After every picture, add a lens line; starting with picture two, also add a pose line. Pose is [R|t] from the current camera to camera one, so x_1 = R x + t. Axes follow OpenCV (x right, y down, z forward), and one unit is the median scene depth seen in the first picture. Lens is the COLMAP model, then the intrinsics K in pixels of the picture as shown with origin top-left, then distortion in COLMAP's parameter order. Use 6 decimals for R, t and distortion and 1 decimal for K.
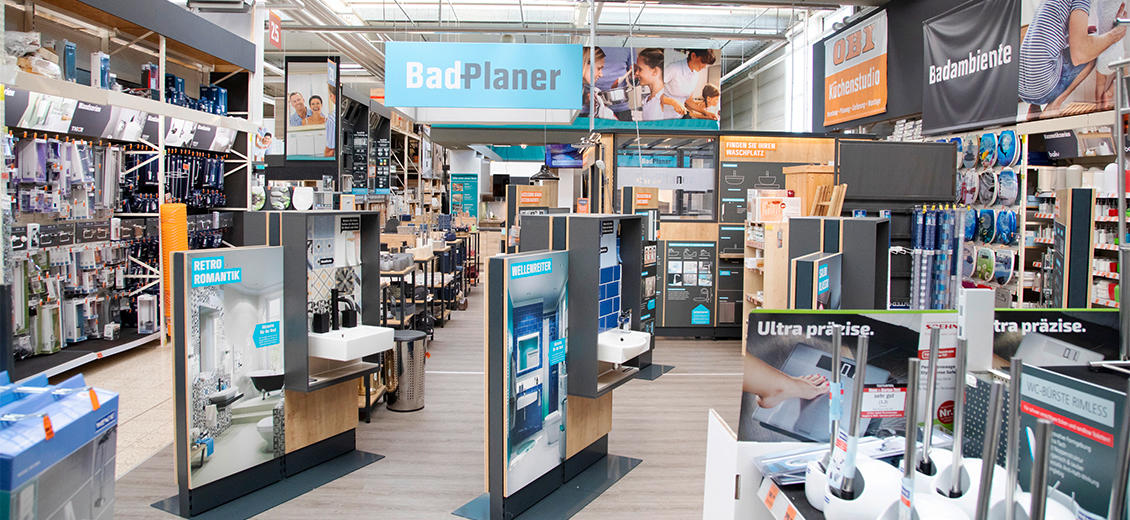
lens RADIAL K [[751.8, 0, 565.0], [0, 751.8, 255.2], [0, 0, 1]] dist [-0.068979, 0.000604]
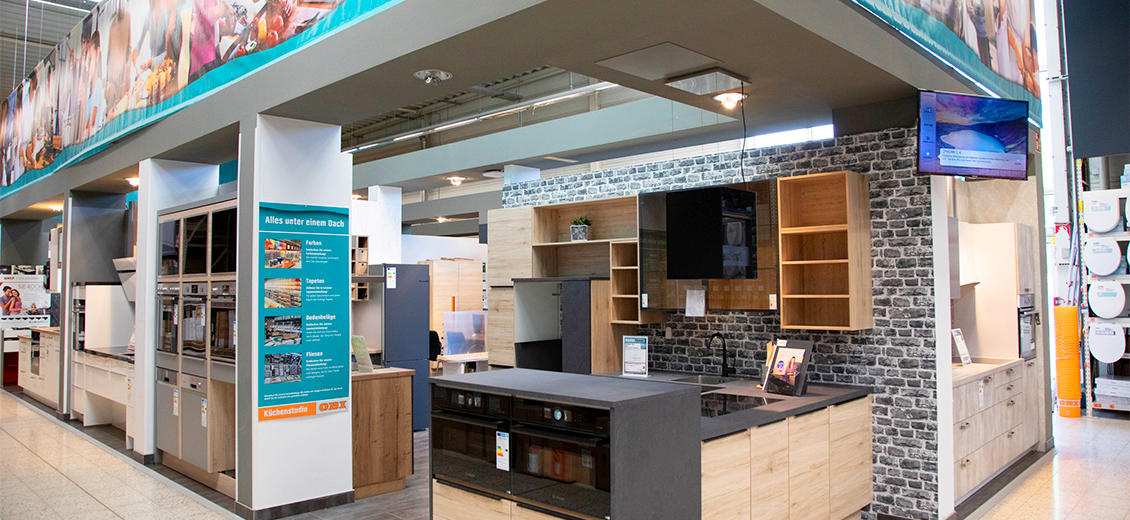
lens RADIAL K [[751.8, 0, 565.0], [0, 751.8, 256.3], [0, 0, 1]] dist [-0.068979, 0.000604]
pose [[0.717496, 0.002427, 0.696559, -0.254759], [0.073069, 0.994215, -0.078730, -0.061521], [-0.692720, 0.107385, 0.713168, 0.742525]]
